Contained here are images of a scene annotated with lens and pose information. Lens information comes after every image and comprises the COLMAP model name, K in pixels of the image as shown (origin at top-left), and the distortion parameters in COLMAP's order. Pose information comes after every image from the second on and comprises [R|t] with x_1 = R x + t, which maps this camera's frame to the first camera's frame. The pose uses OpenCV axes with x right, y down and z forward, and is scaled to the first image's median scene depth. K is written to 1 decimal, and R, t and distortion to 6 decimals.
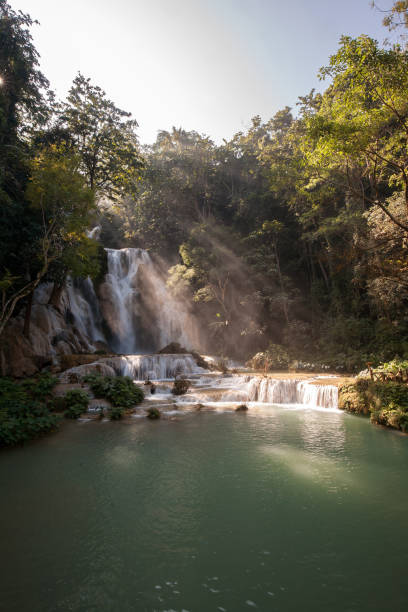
lens RADIAL K [[279.4, 0, 200.1], [0, 279.4, 308.6], [0, 0, 1]] dist [-0.003102, 0.006572]
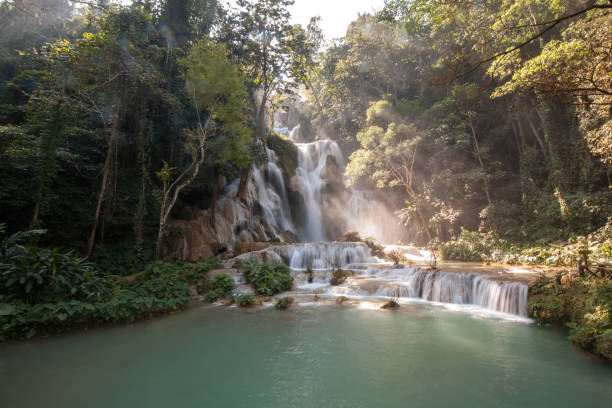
lens RADIAL K [[279.4, 0, 308.3], [0, 279.4, 200.5], [0, 0, 1]] dist [-0.003102, 0.006572]
pose [[0.946026, -0.043575, -0.321147, 0.098030], [0.042979, 0.999036, -0.008947, 0.026199], [0.321228, -0.005339, 0.946987, 0.080520]]
